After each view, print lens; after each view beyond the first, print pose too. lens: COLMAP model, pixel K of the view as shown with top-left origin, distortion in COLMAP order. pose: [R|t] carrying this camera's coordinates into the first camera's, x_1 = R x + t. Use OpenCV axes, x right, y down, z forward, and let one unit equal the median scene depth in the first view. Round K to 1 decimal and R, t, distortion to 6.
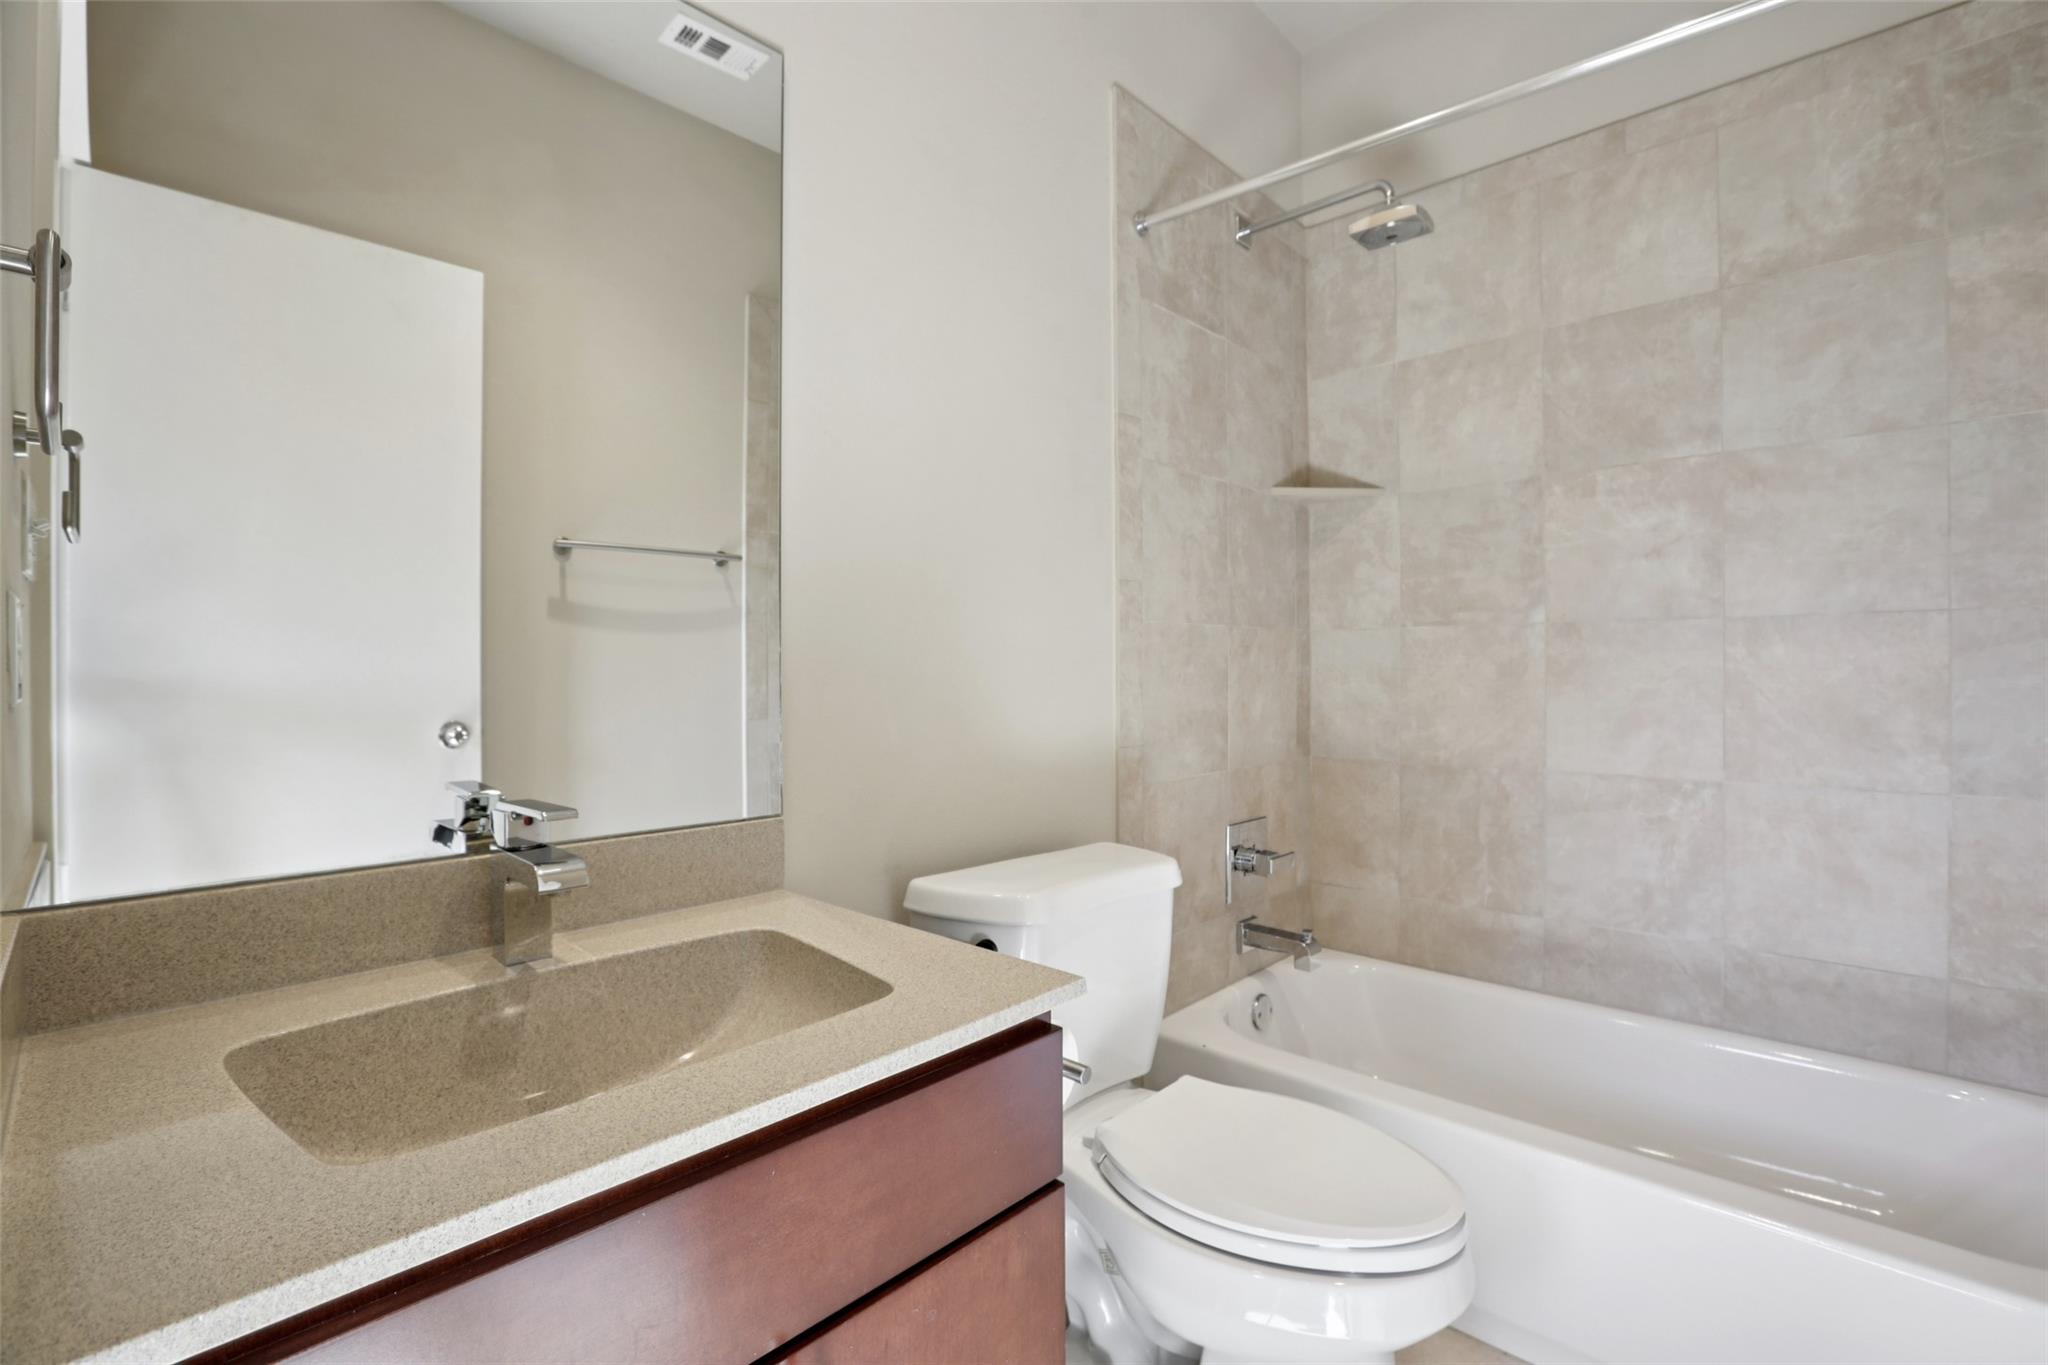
lens RADIAL K [[932.1, 0, 1032.3], [0, 932.1, 679.3], [0, 0, 1]] dist [-0.039623, 0.007880]
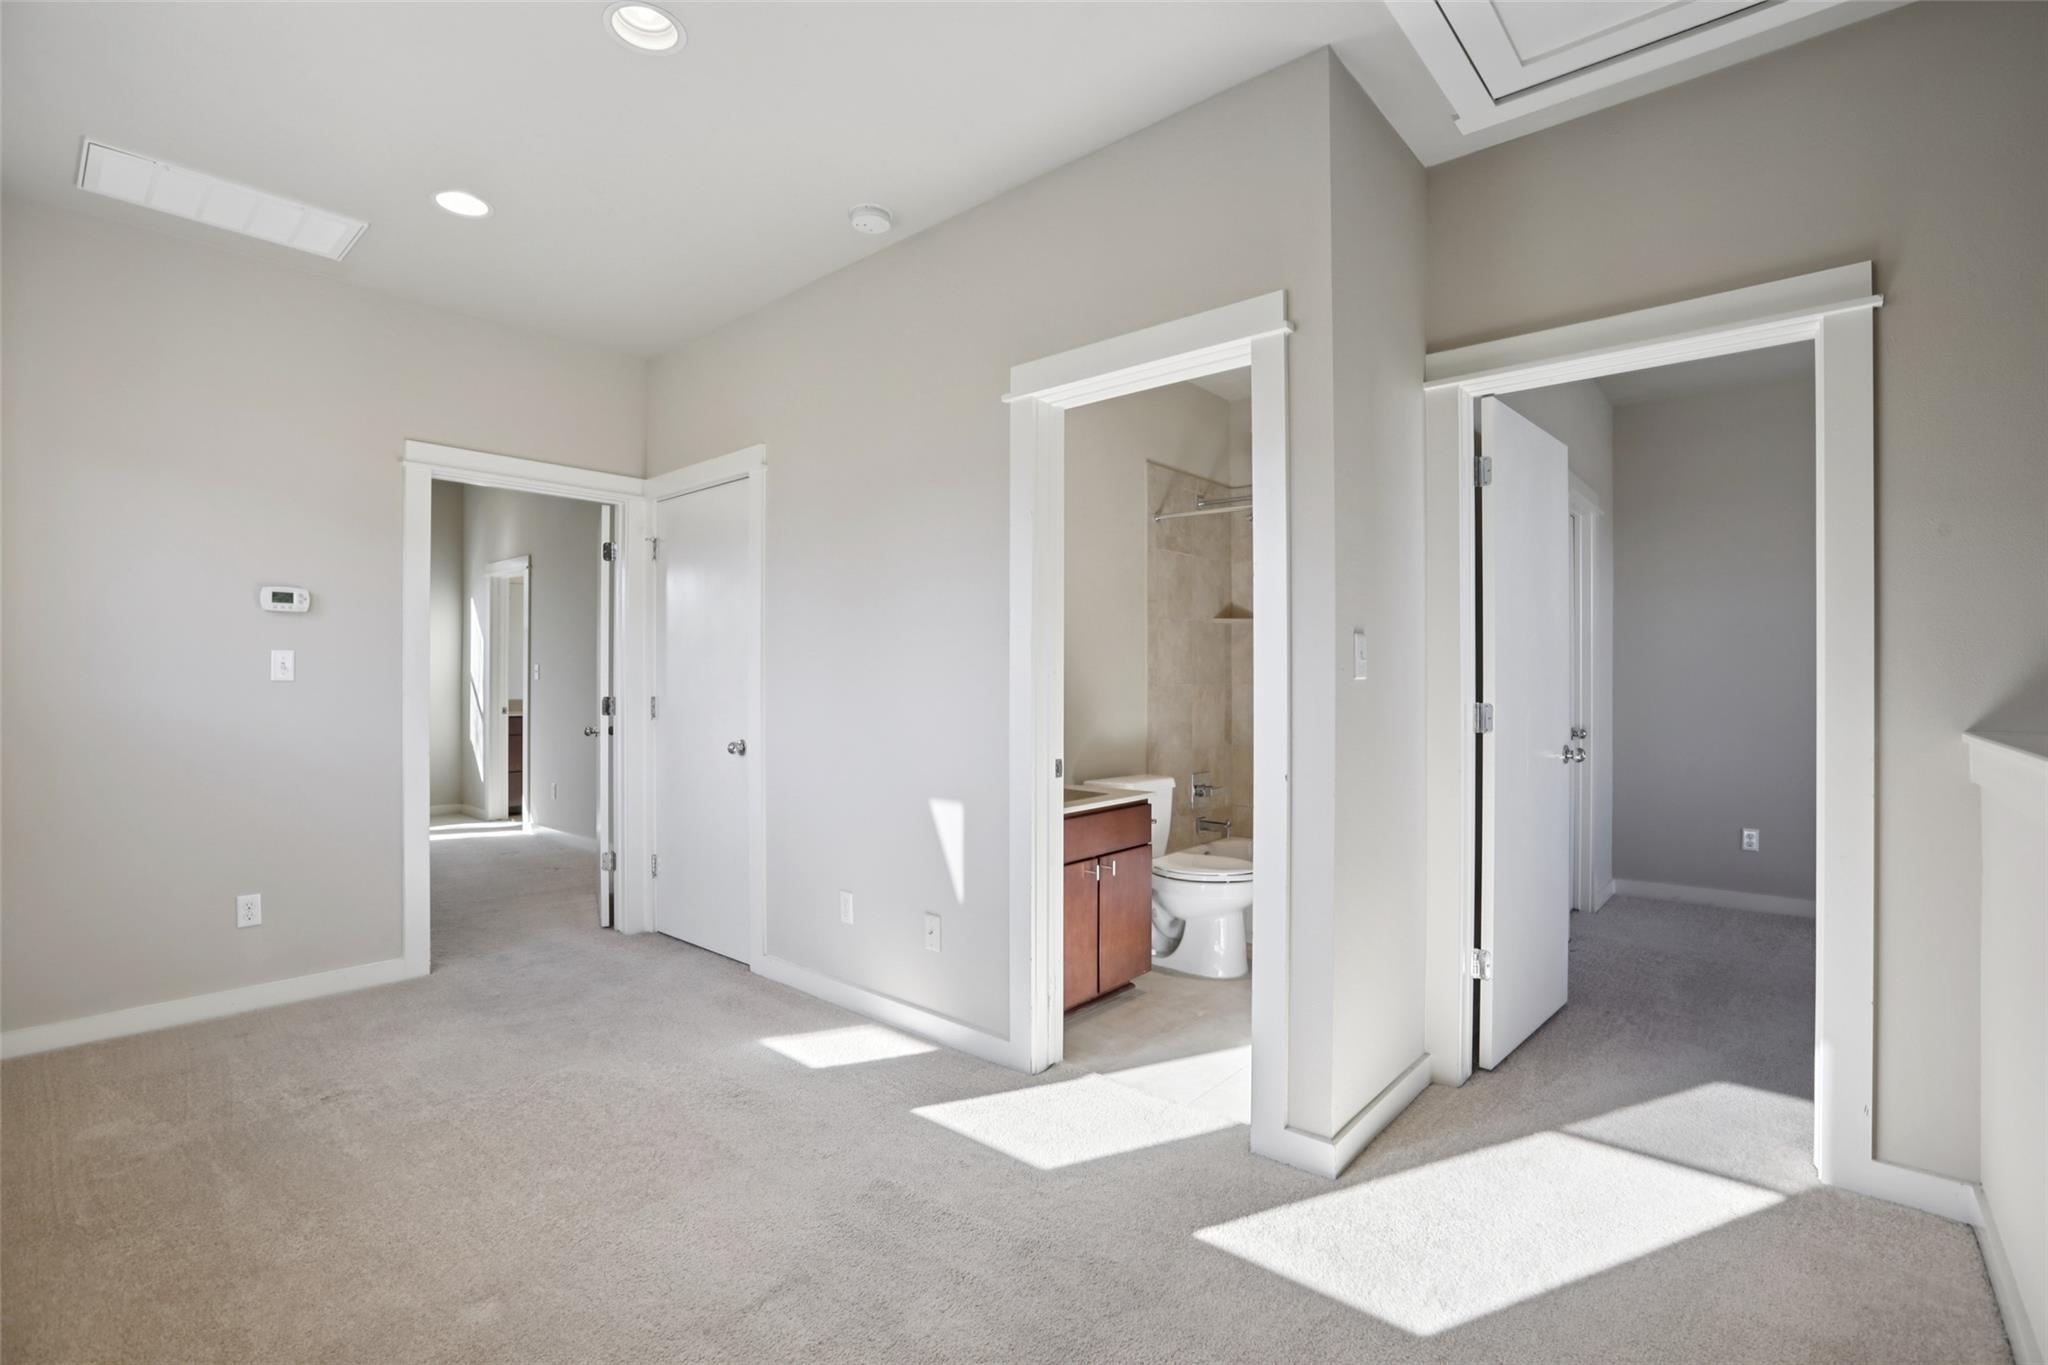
lens RADIAL K [[932.1, 0, 1029.9], [0, 932.1, 679.6], [0, 0, 1]] dist [-0.039623, 0.007880]
pose [[0.999383, 0.005440, 0.034705, -0.267624], [-0.005185, 0.999959, -0.007434, -0.051474], [-0.034744, 0.007249, 0.999370, -1.267861]]
